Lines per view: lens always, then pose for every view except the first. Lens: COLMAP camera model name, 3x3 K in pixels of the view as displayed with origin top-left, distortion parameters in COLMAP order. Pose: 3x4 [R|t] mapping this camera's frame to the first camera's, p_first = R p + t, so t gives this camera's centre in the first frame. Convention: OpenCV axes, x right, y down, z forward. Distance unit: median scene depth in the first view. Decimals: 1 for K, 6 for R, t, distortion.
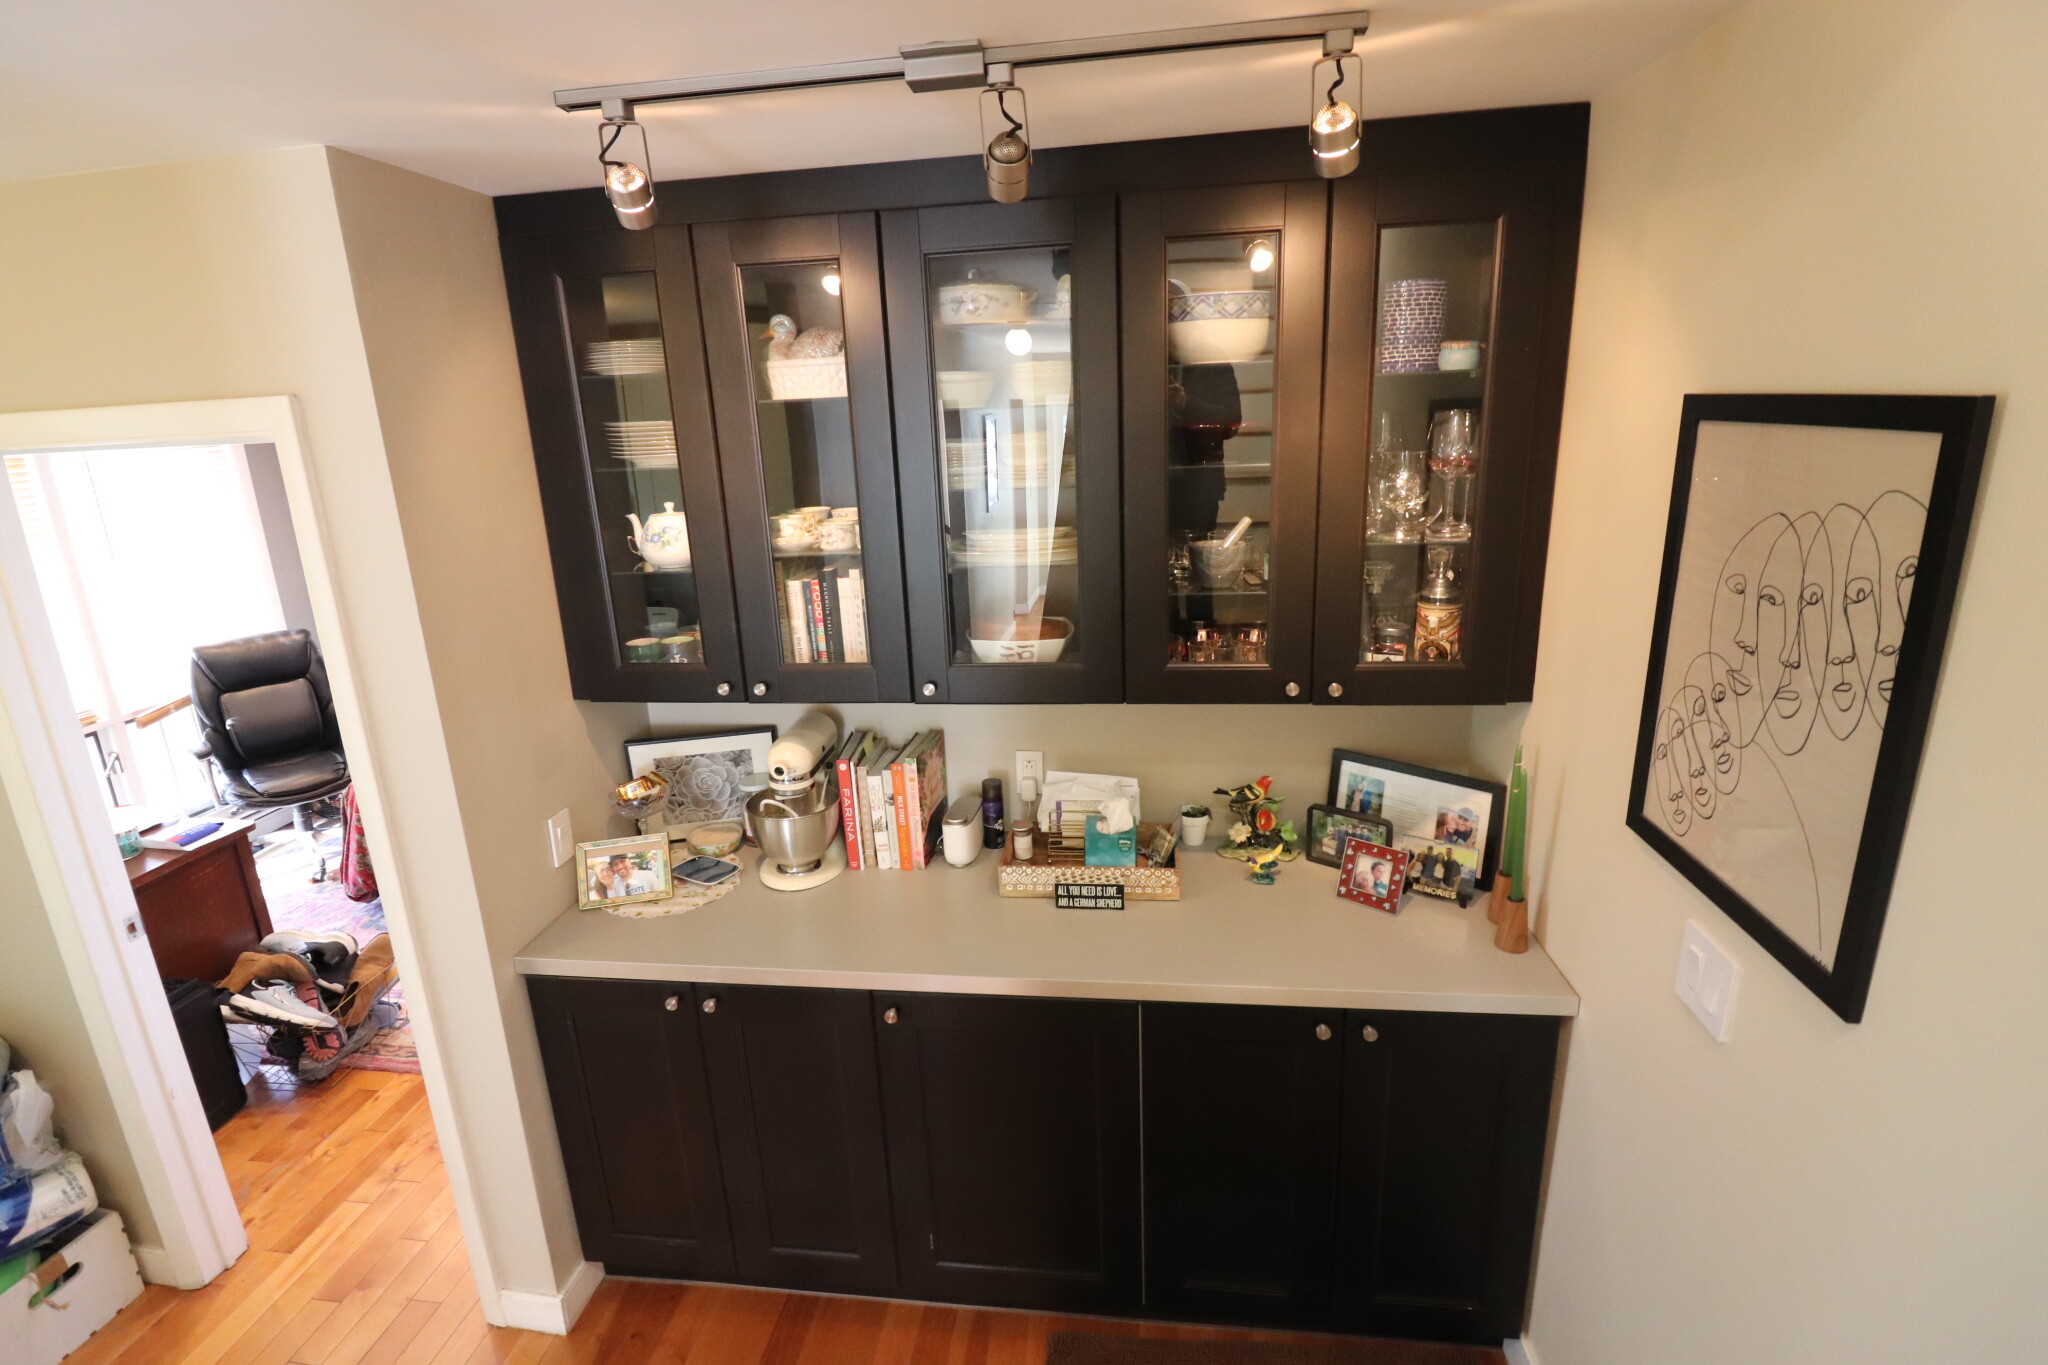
lens RADIAL K [[961.0, 0, 1022.4], [0, 961.0, 667.2], [0, 0, 1]] dist [0.000169, -0.014172]
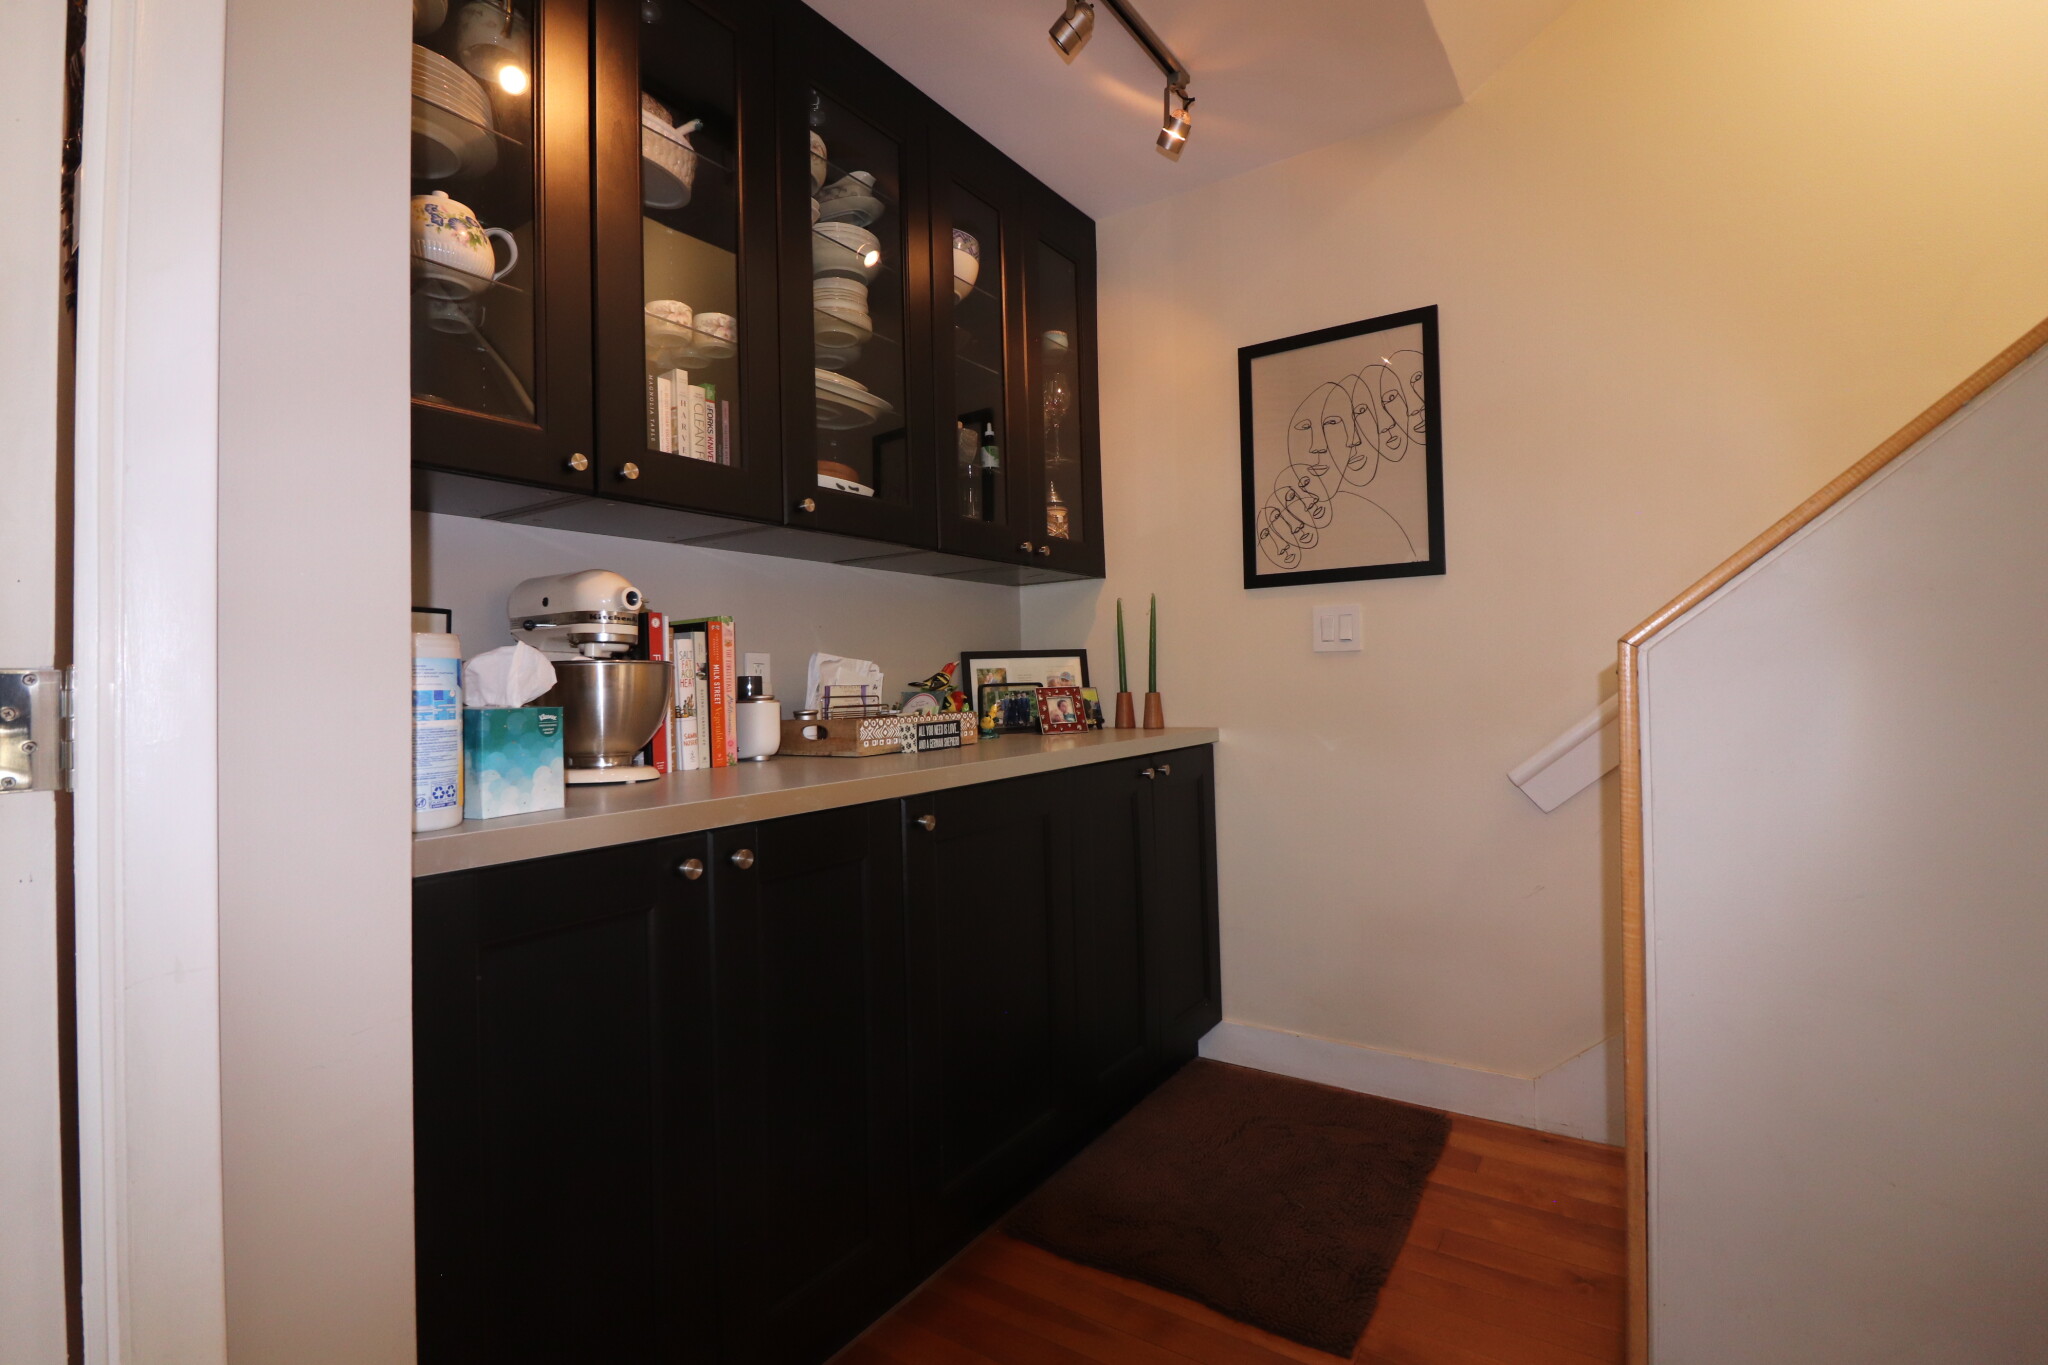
lens RADIAL K [[961.0, 0, 1022.4], [0, 961.0, 667.2], [0, 0, 1]] dist [0.000169, -0.014172]
pose [[0.447737, 0.047894, 0.892882, -1.242924], [0.244847, 0.953831, -0.173943, 0.576746], [-0.859989, 0.296500, 0.415339, 0.771764]]
